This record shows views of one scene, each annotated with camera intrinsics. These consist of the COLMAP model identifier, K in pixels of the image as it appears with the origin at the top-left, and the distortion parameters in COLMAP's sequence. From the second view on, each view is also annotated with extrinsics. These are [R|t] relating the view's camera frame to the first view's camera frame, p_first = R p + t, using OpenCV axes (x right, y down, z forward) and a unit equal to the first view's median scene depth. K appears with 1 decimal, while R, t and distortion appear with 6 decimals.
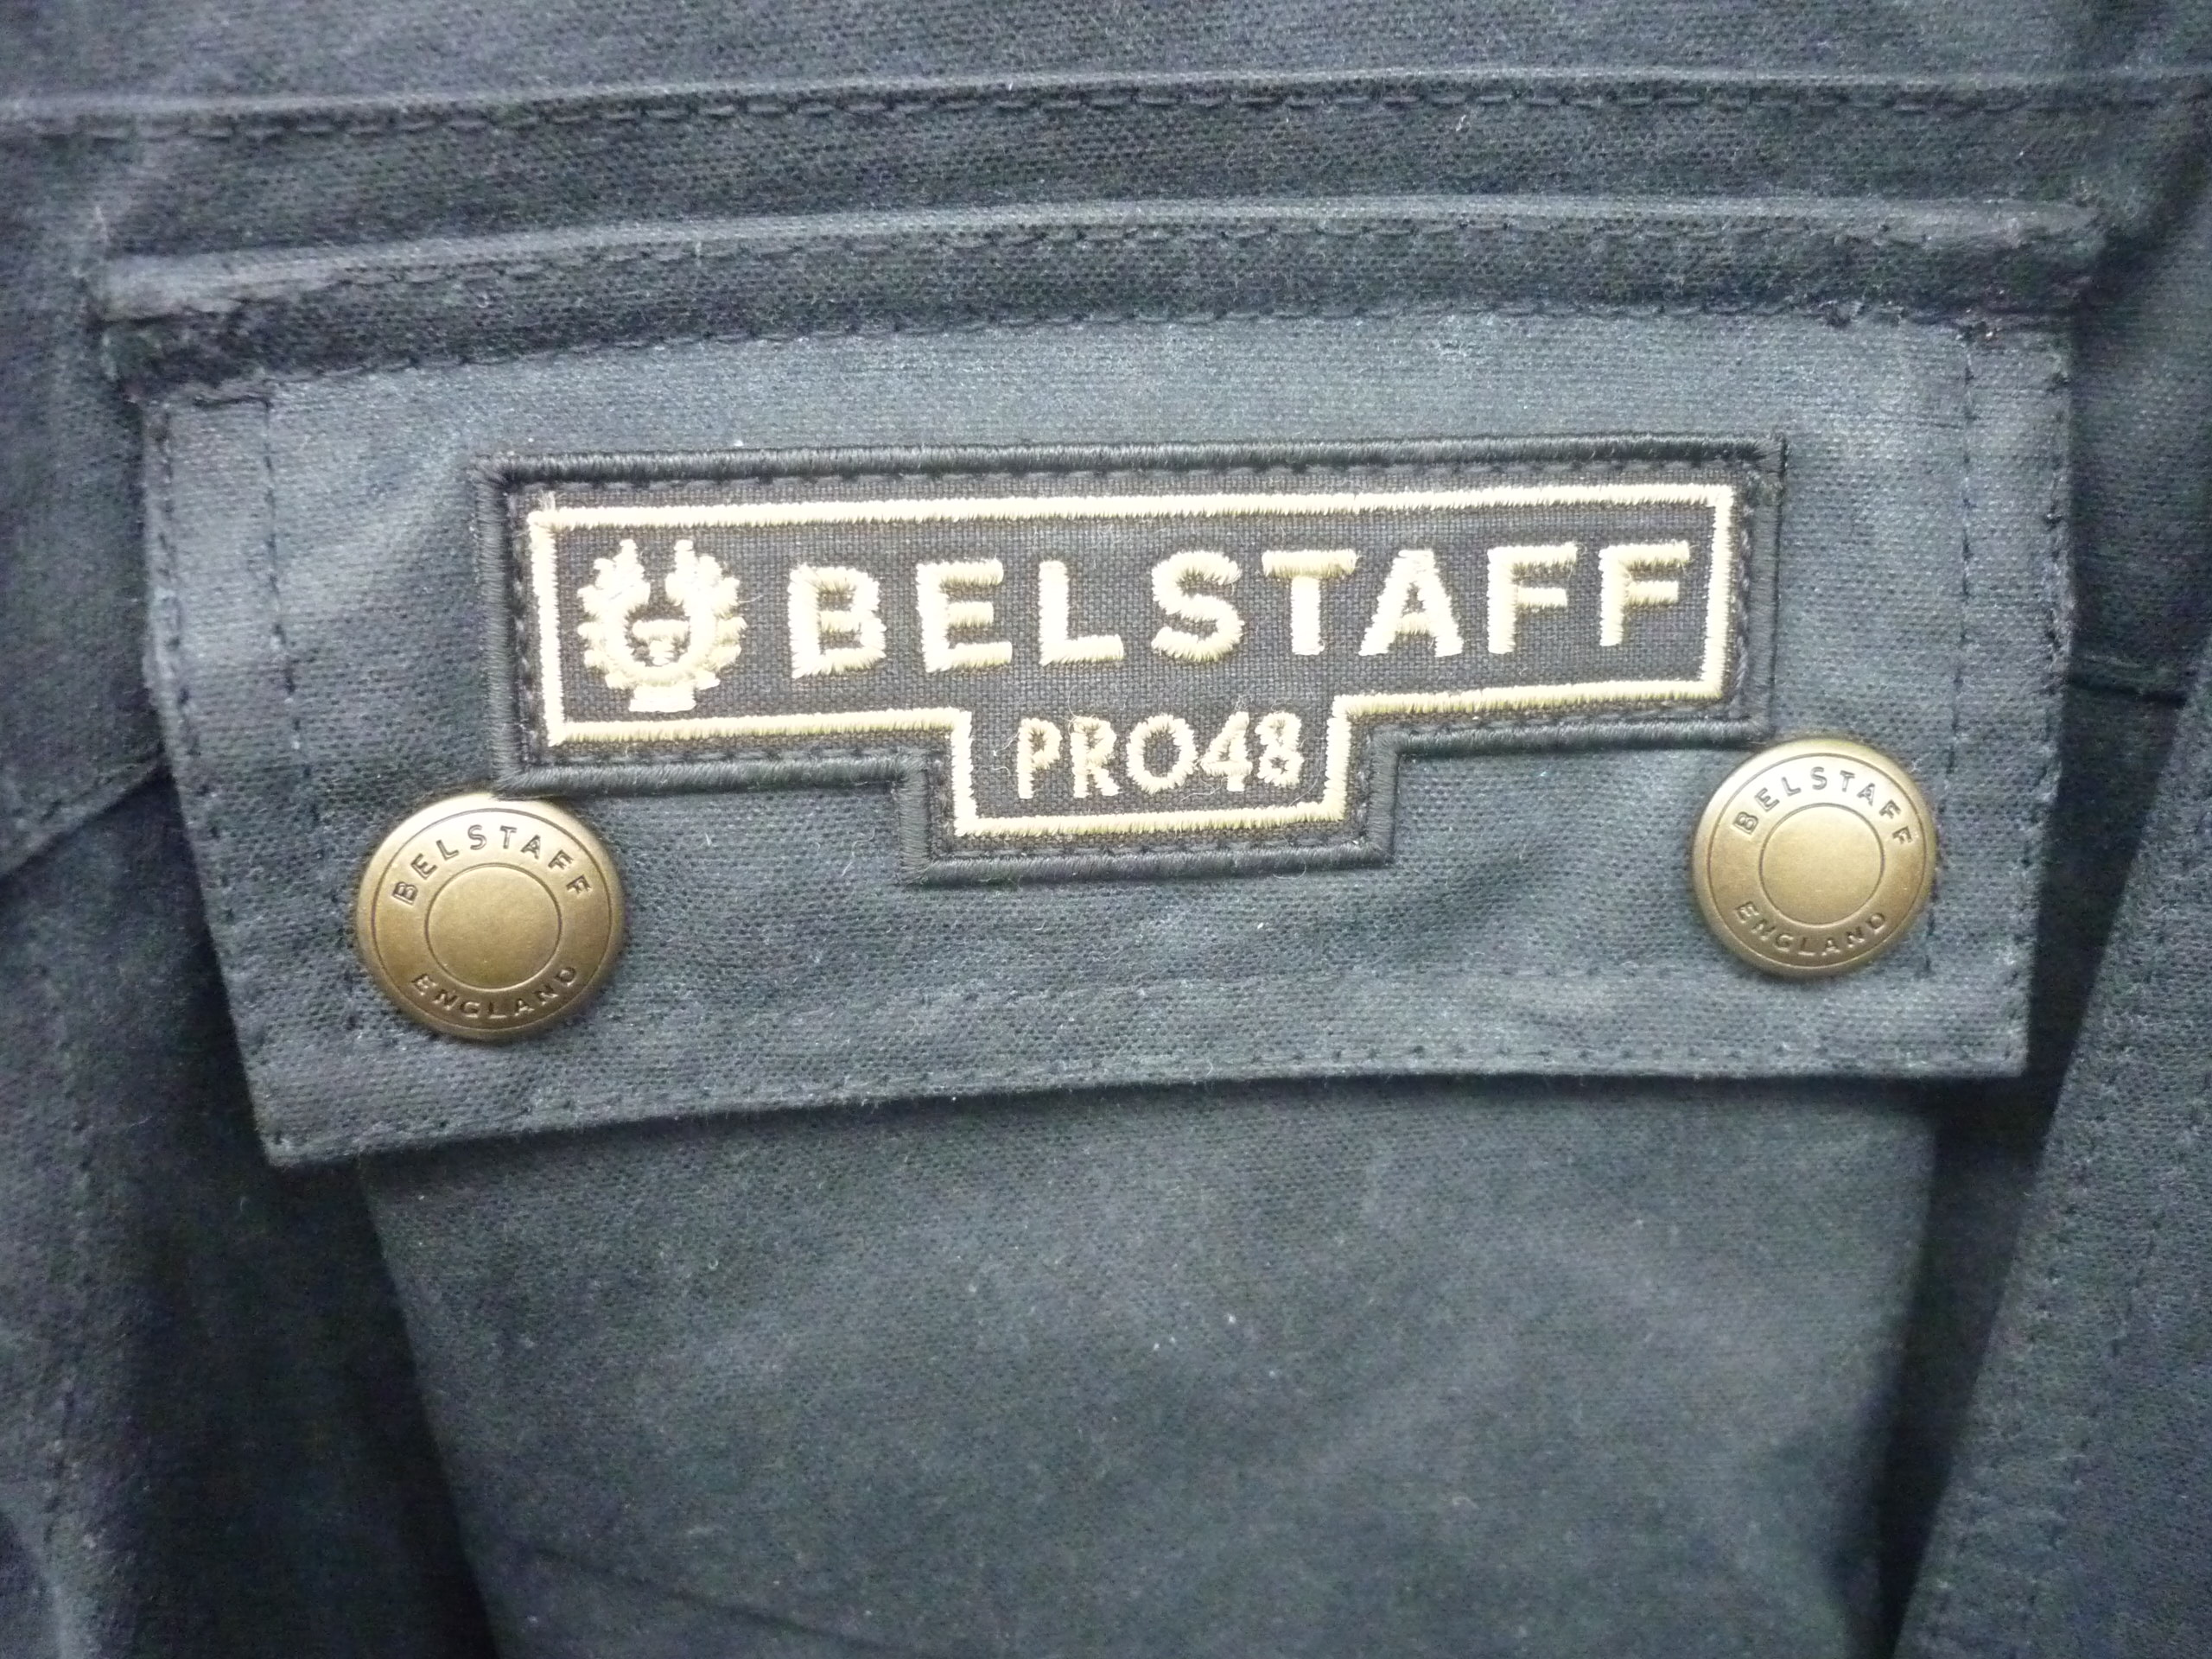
lens RADIAL K [[2109.9, 0, 1106.0], [0, 2109.9, 829.5], [0, 0, 1]] dist [-0.061925, 0.004804]
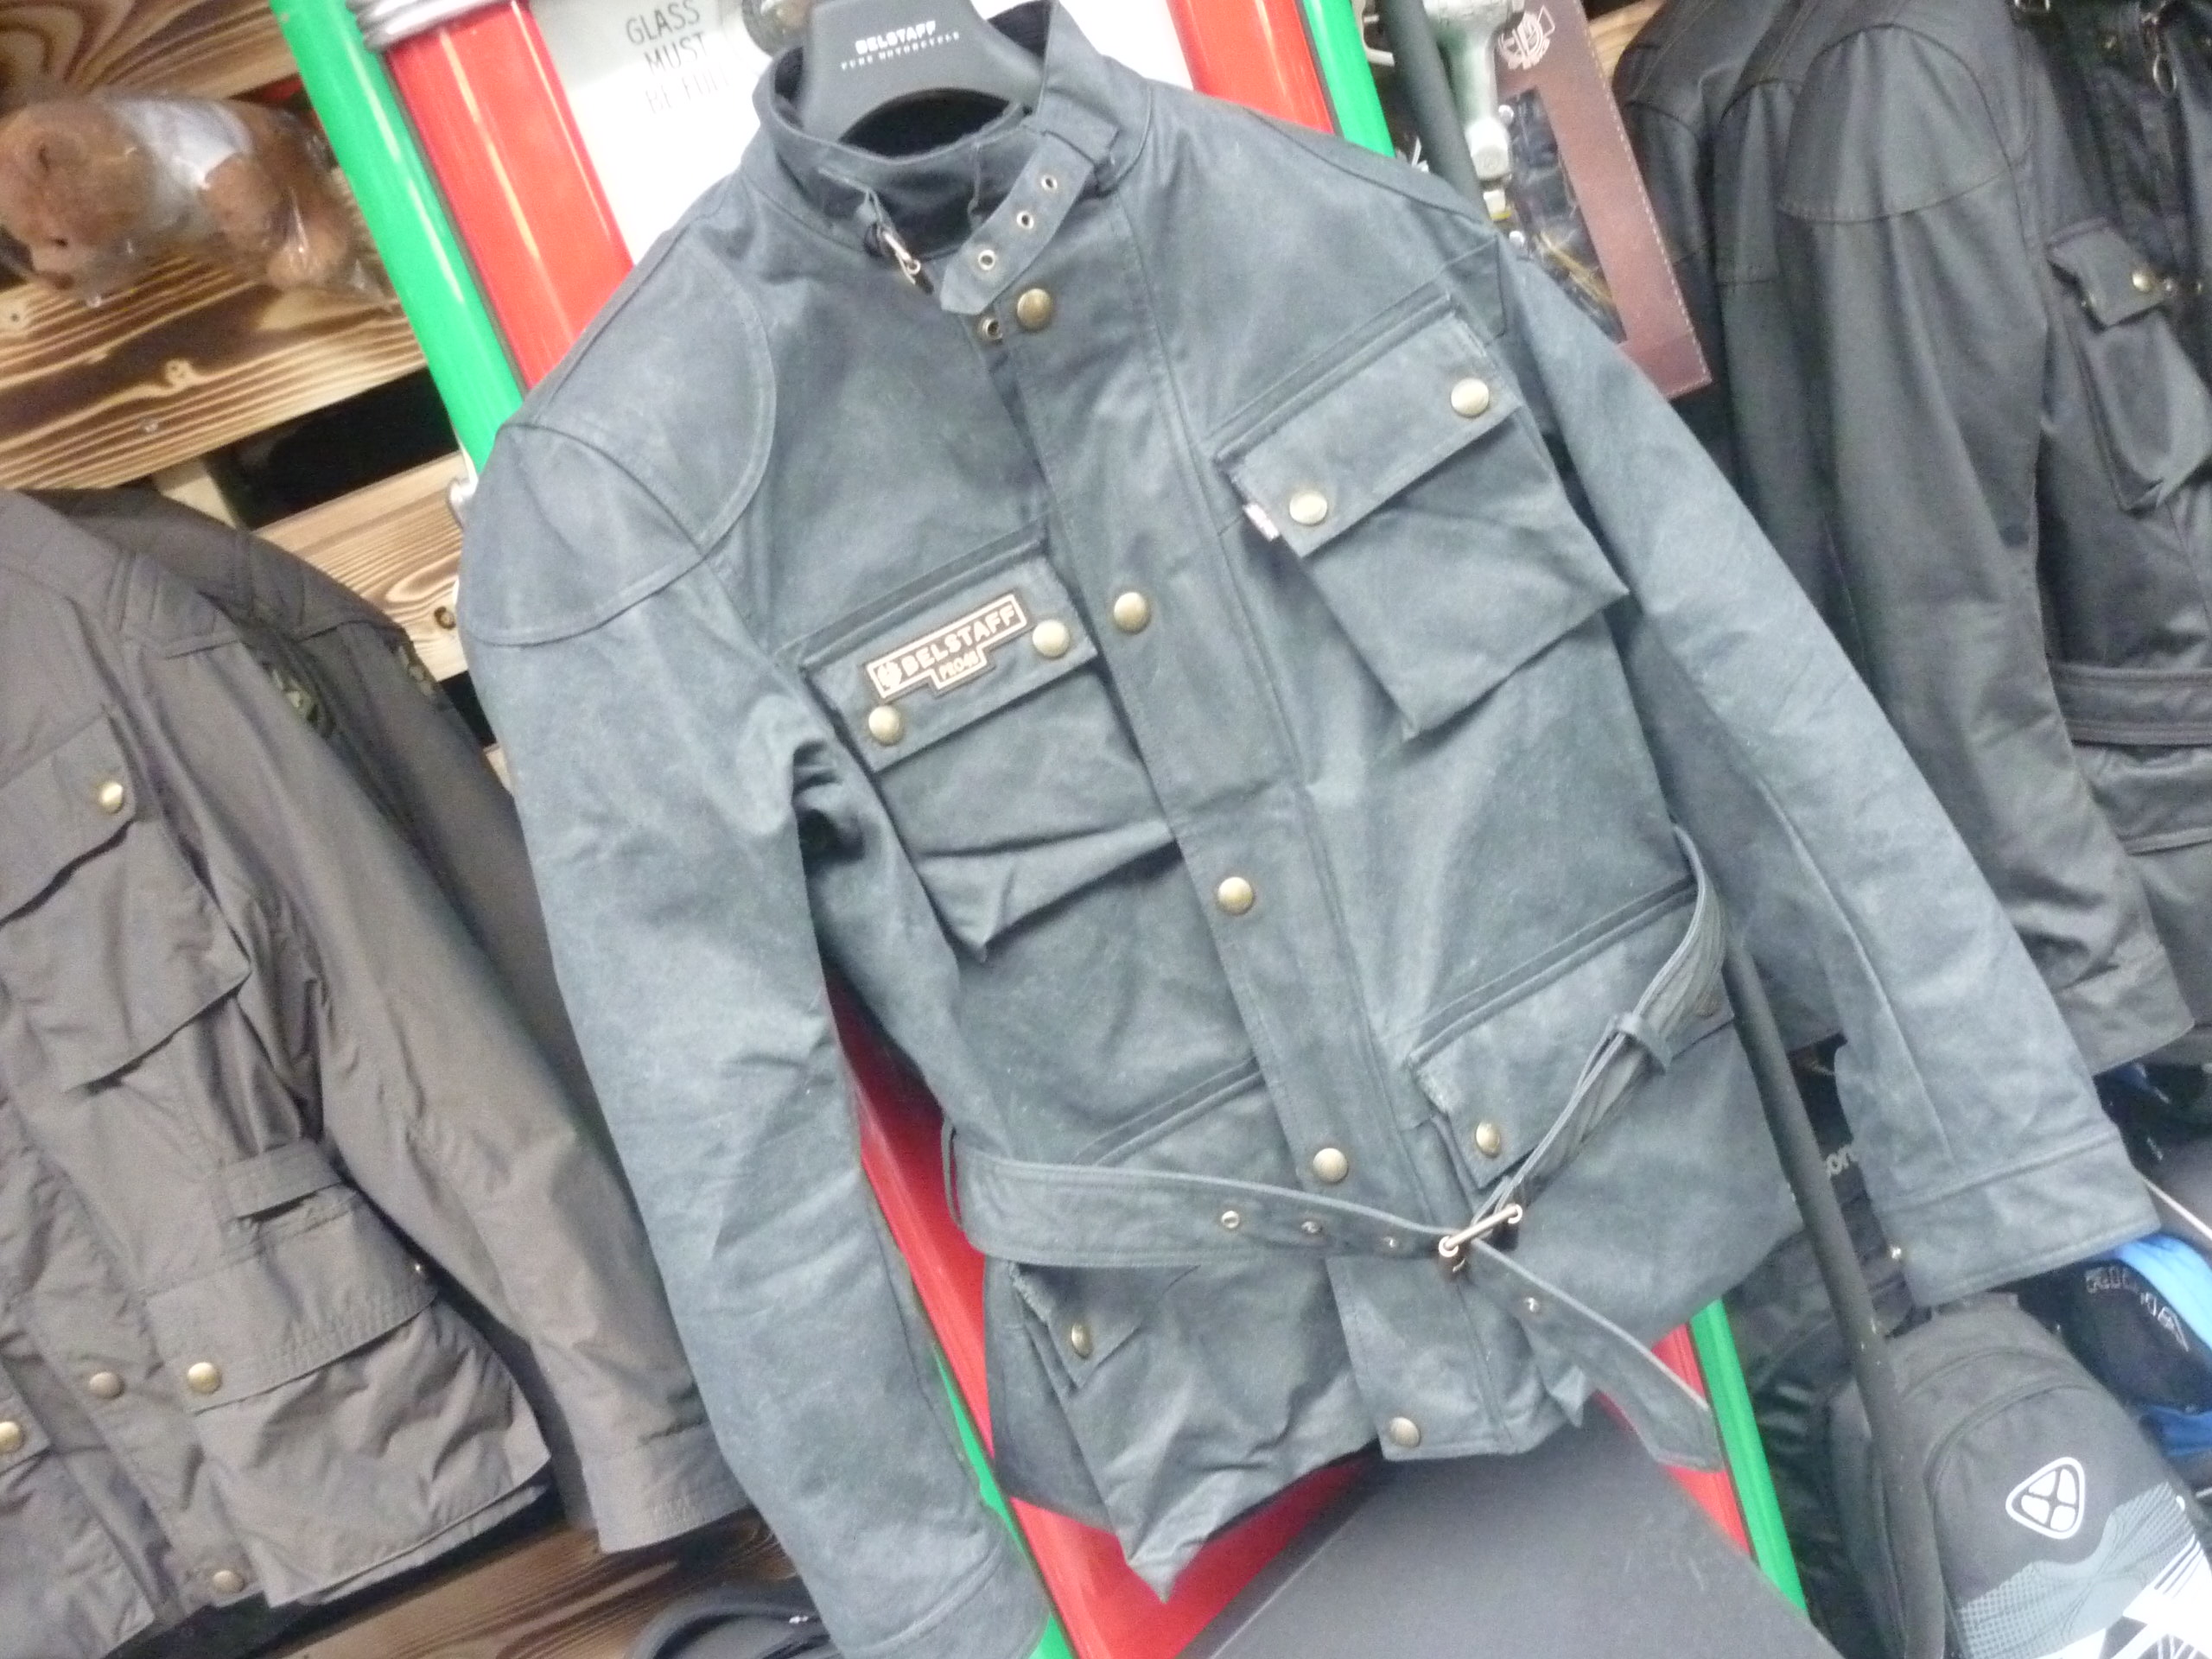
lens RADIAL K [[2109.9, 0, 1106.0], [0, 2109.9, 829.5], [0, 0, 1]] dist [-0.061925, 0.004804]
pose [[0.845733, -0.453883, 0.280580, -1.710688], [0.505122, 0.850475, -0.146776, 1.643341], [-0.172008, 0.265860, 0.948542, -5.350105]]
